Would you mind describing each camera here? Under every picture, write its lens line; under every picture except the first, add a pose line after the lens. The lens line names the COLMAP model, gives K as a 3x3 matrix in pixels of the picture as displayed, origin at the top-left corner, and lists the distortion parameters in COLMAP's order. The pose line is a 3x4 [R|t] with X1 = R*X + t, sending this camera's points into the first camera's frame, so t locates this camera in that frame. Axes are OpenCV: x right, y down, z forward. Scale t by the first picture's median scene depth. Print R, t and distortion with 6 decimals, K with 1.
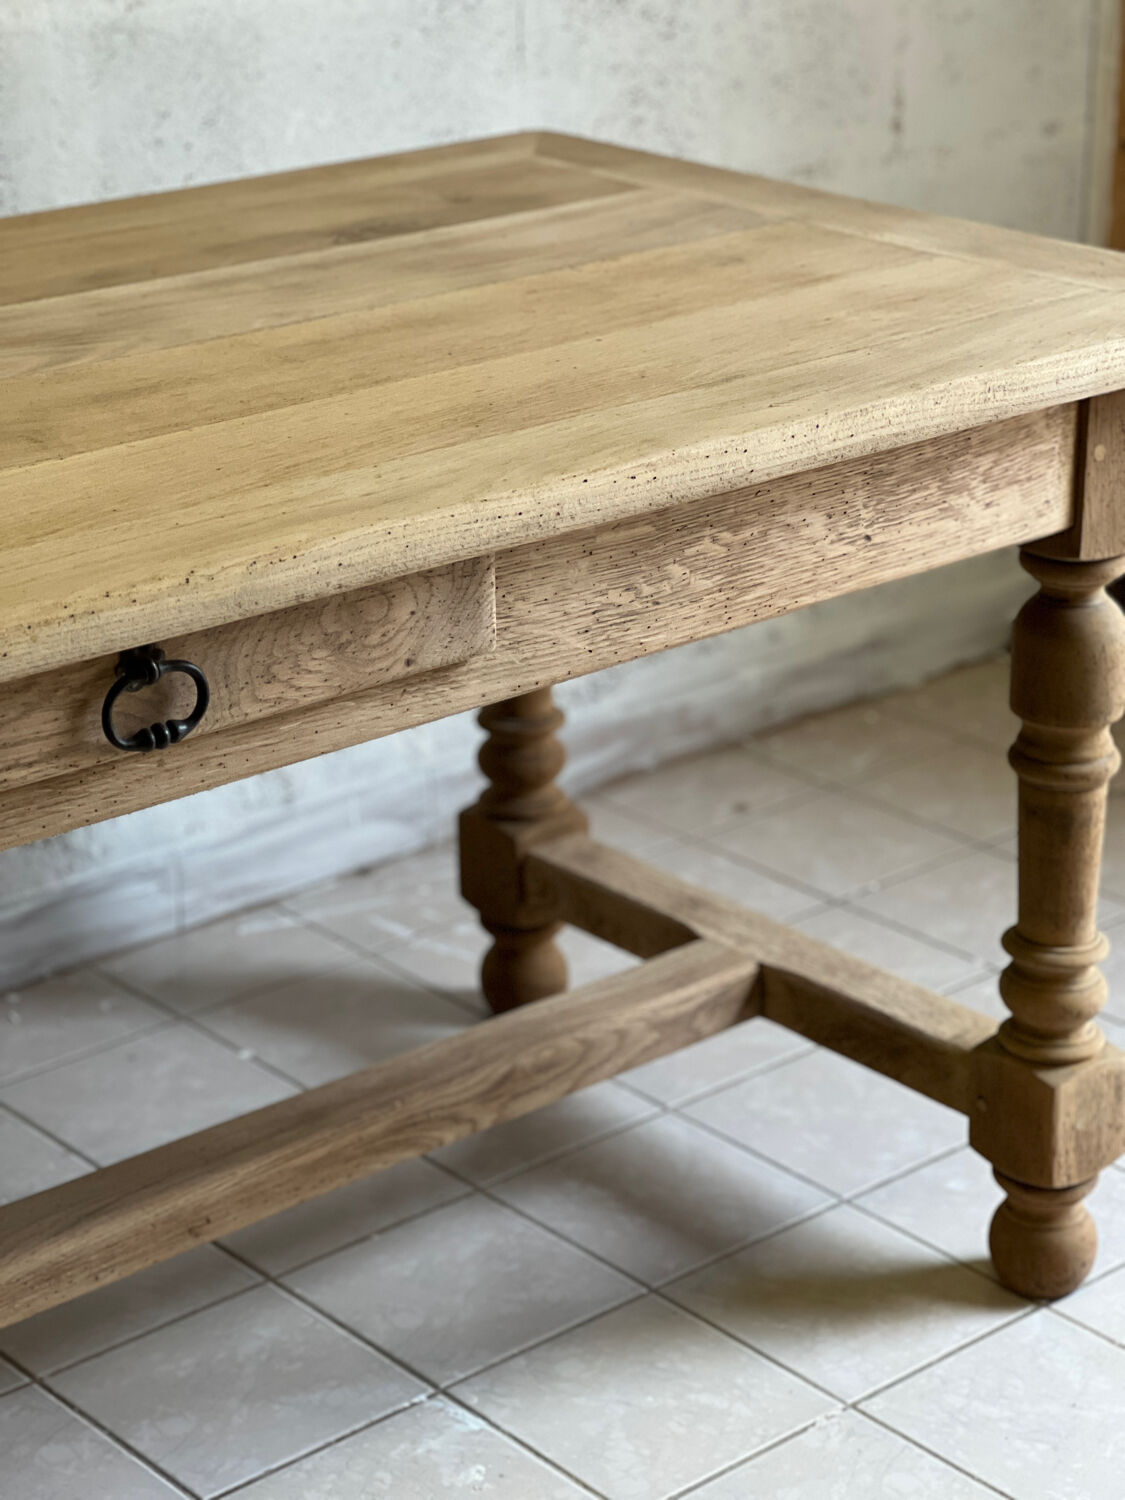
lens RADIAL K [[3229.8, 0, 565.9], [0, 3229.8, 736.8], [0, 0, 1]] dist [0.208886, 0.000000]
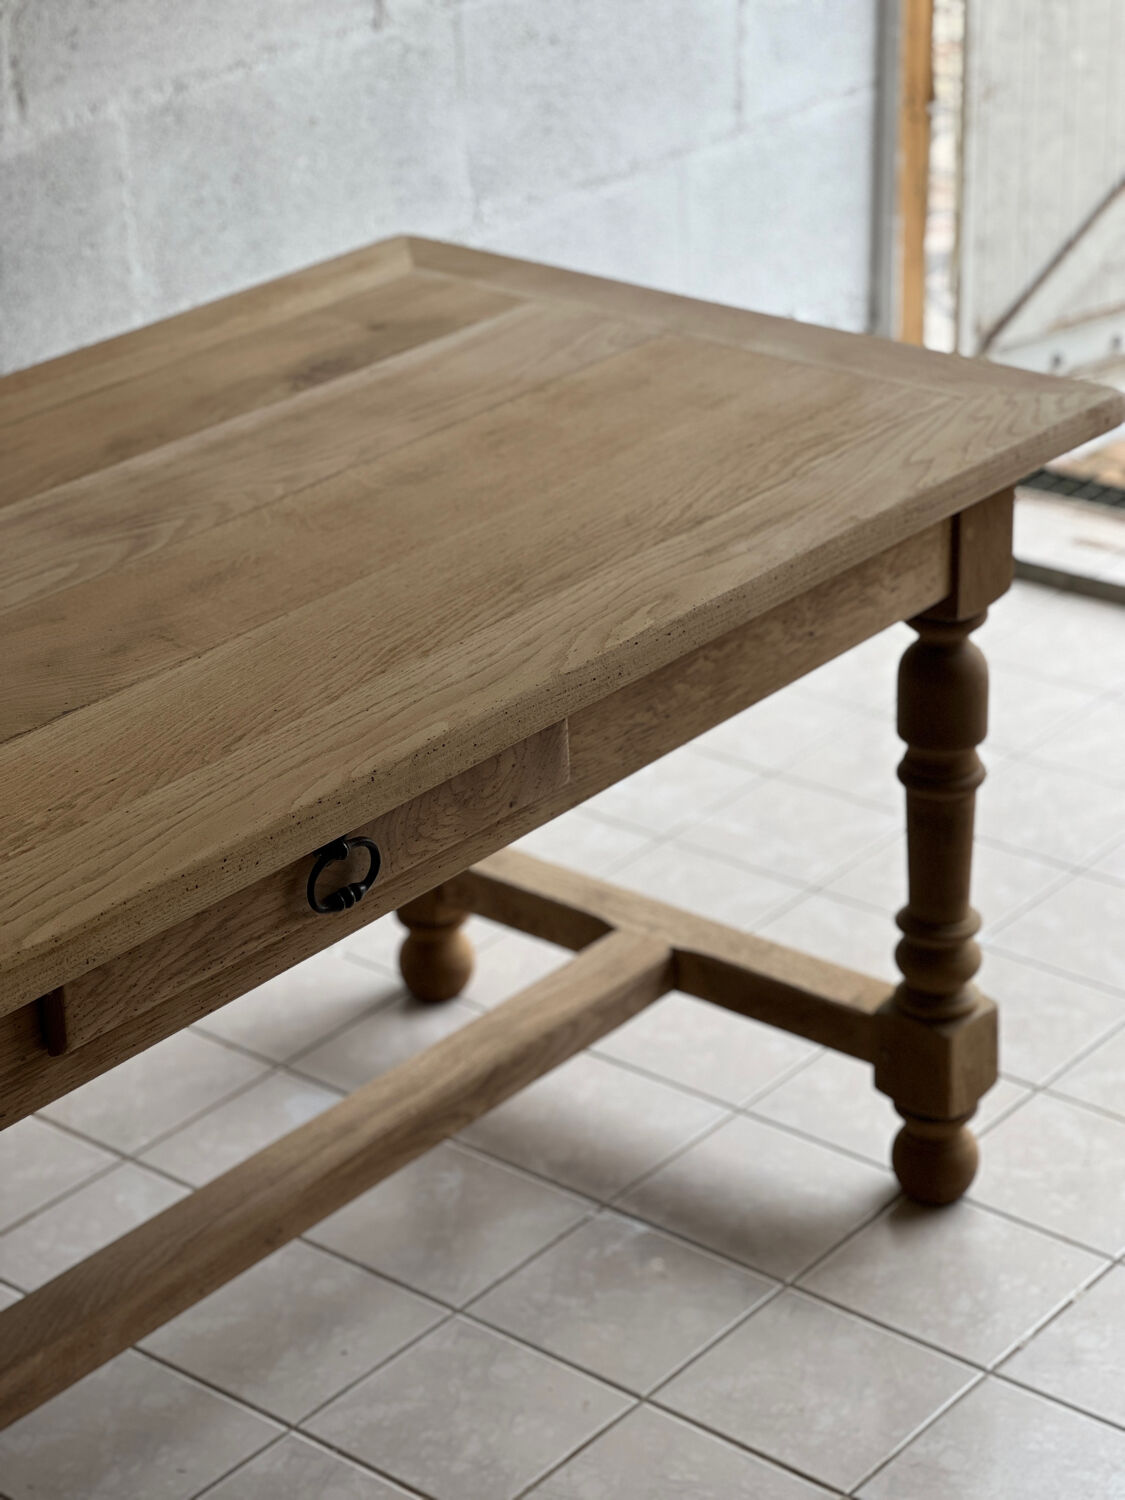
lens RADIAL K [[3229.8, 0, 556.1], [0, 3229.8, 747.9], [0, 0, 1]] dist [0.208886, 0.000000]
pose [[0.985883, -0.094774, 0.138029, -0.168963], [0.085347, 0.993696, 0.072697, -0.112167], [-0.144049, -0.059890, 0.987757, -0.187608]]
